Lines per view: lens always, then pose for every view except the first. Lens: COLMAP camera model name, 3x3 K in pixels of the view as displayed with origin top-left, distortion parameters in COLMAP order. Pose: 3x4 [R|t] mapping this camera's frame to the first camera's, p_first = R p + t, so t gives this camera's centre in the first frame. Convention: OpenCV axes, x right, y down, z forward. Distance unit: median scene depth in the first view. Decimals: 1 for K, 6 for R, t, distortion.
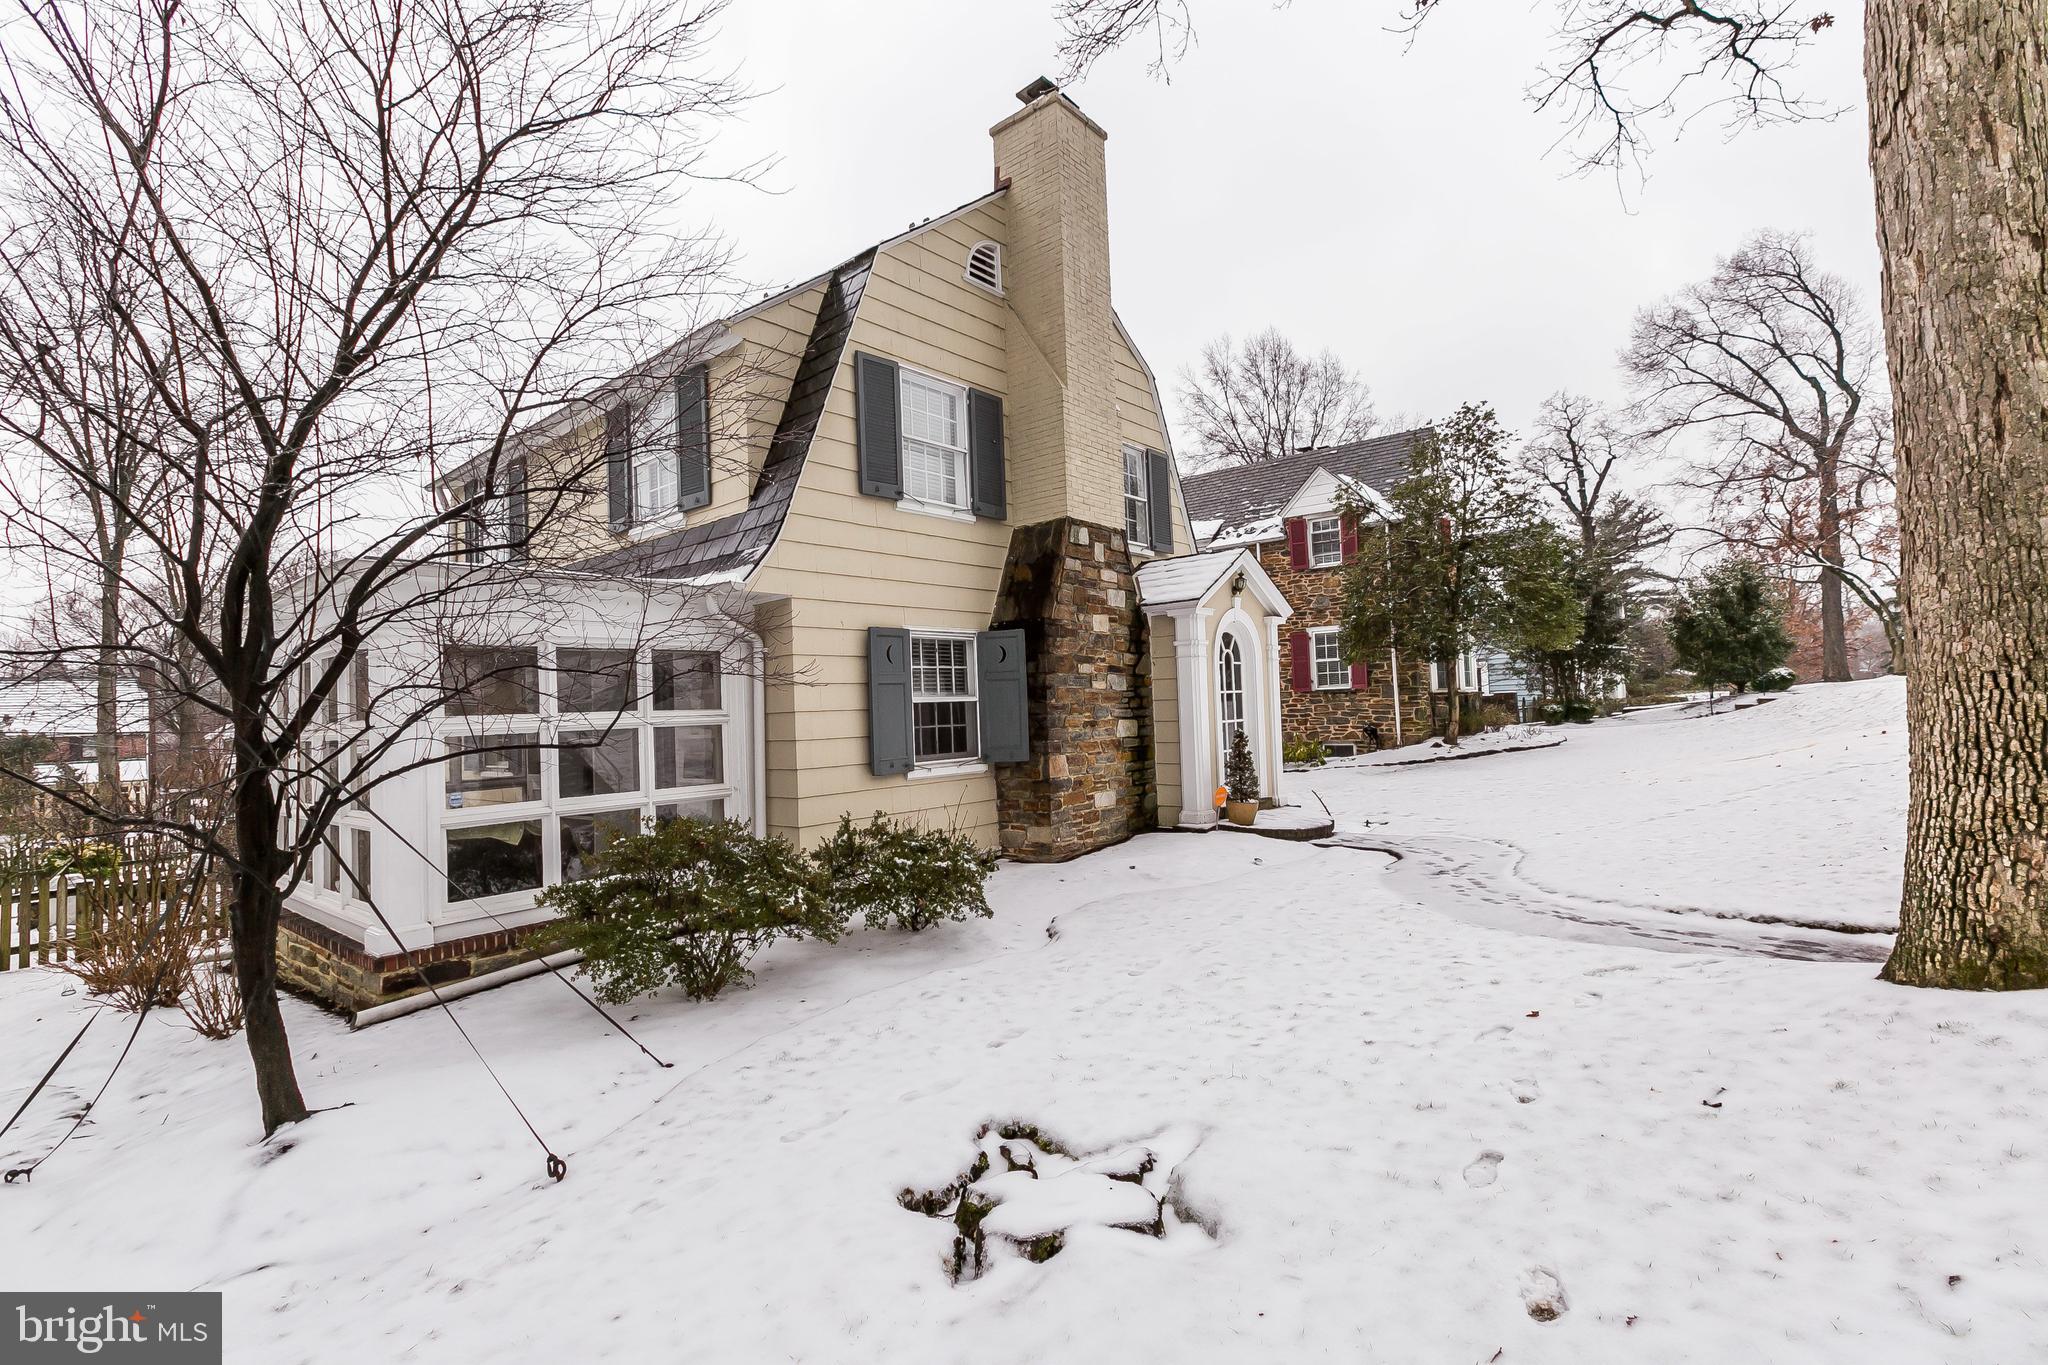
lens RADIAL K [[939.4, 0, 1033.4], [0, 939.4, 679.7], [0, 0, 1]] dist [0.003100, -0.000527]
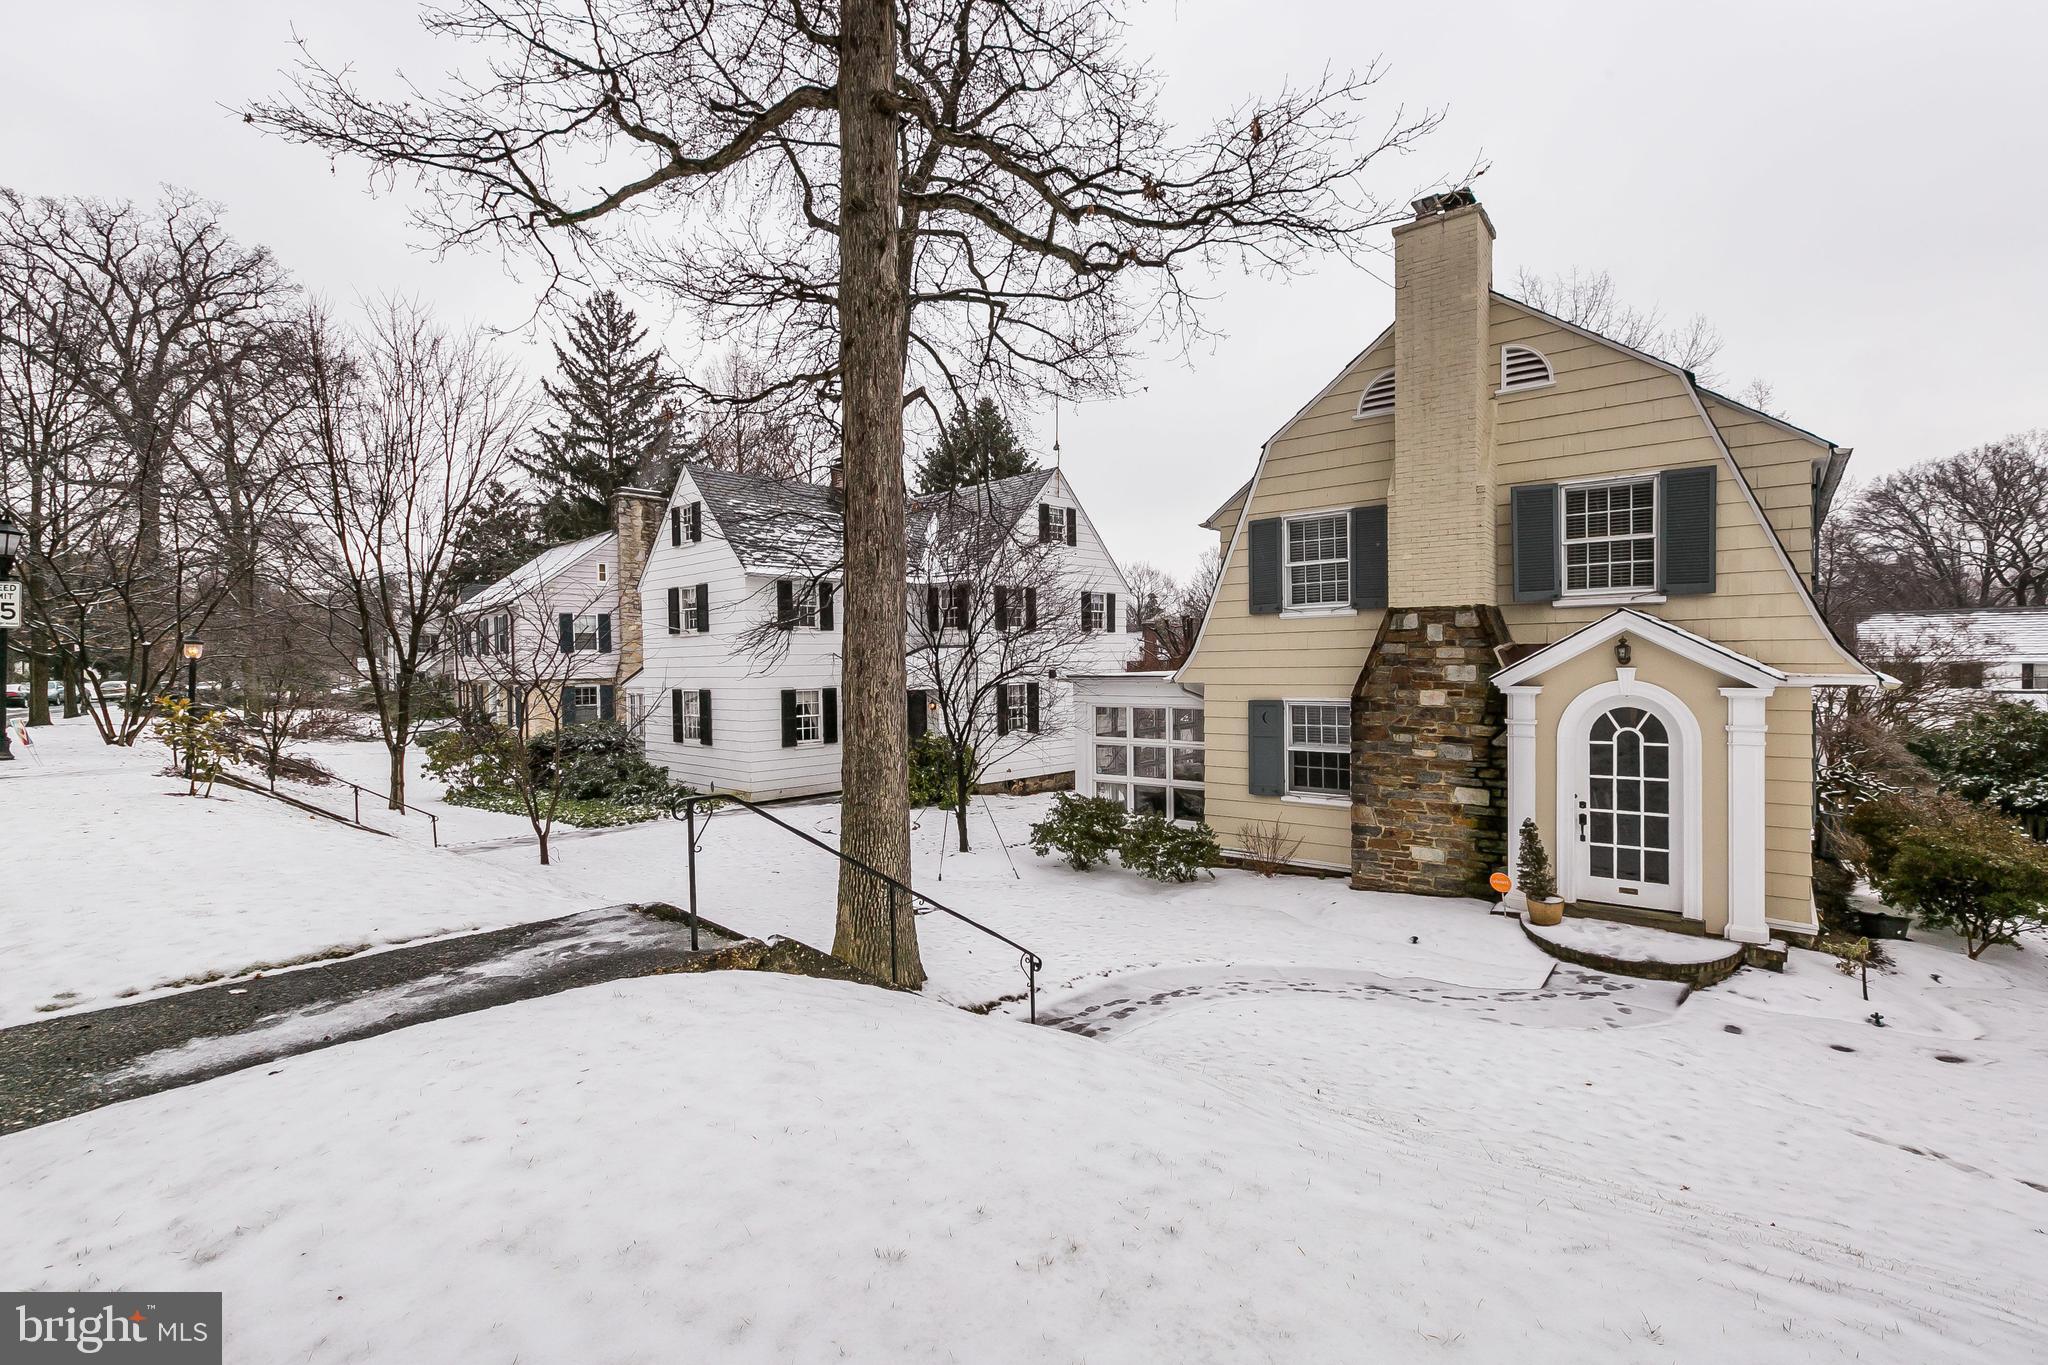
lens RADIAL K [[939.4, 0, 1005.9], [0, 939.4, 688.3], [0, 0, 1]] dist [0.003100, -0.000527]
pose [[-0.006359, 0.069384, -0.997570, 1.224629], [0.050002, 0.996364, 0.068981, -0.179358], [0.998729, -0.049442, -0.009806, 0.530916]]
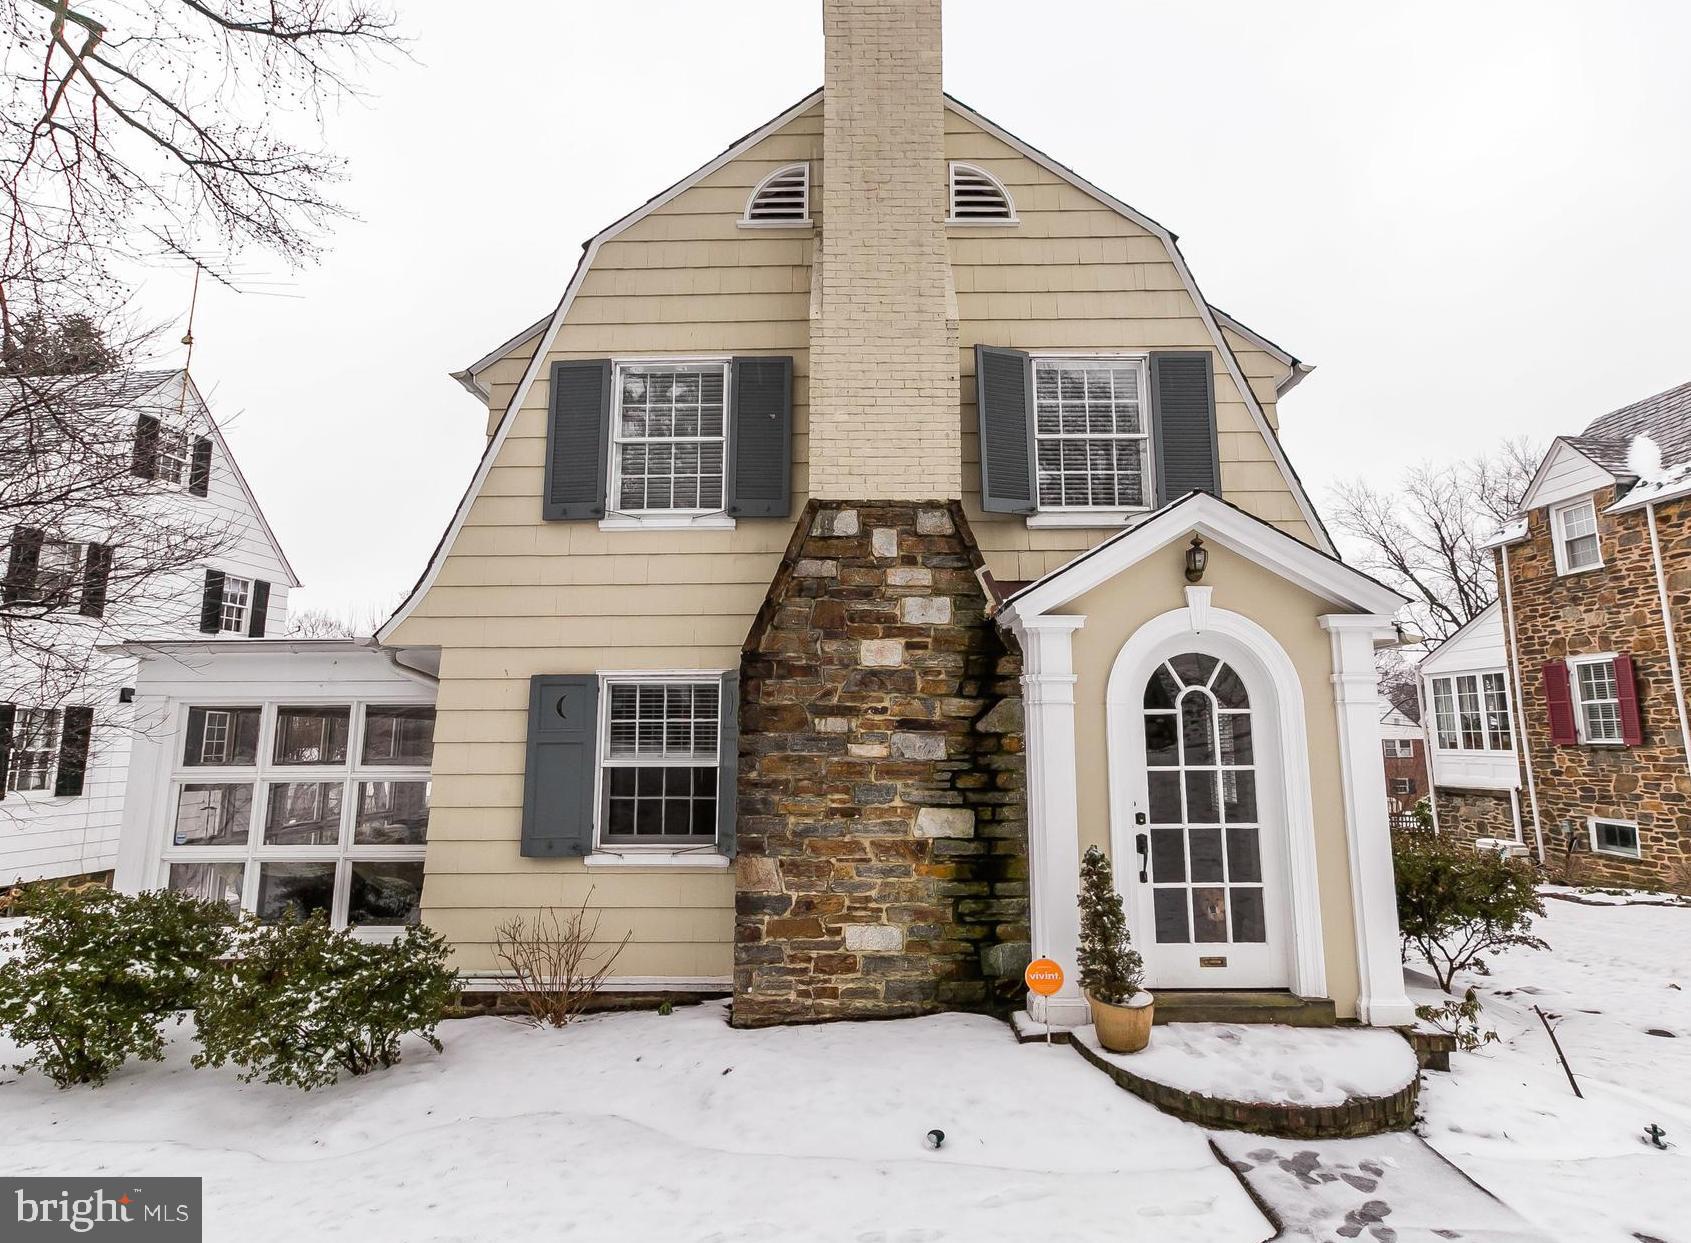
lens RADIAL K [[932.4, 0, 873.7], [0, 932.4, 589.8], [0, 0, 1]] dist [0.003155, 0.002916]
pose [[0.626799, -0.087262, -0.774279, 0.587682], [0.004060, 0.994061, -0.108745, -0.034787], [0.779170, 0.065018, 0.623431, 0.620670]]
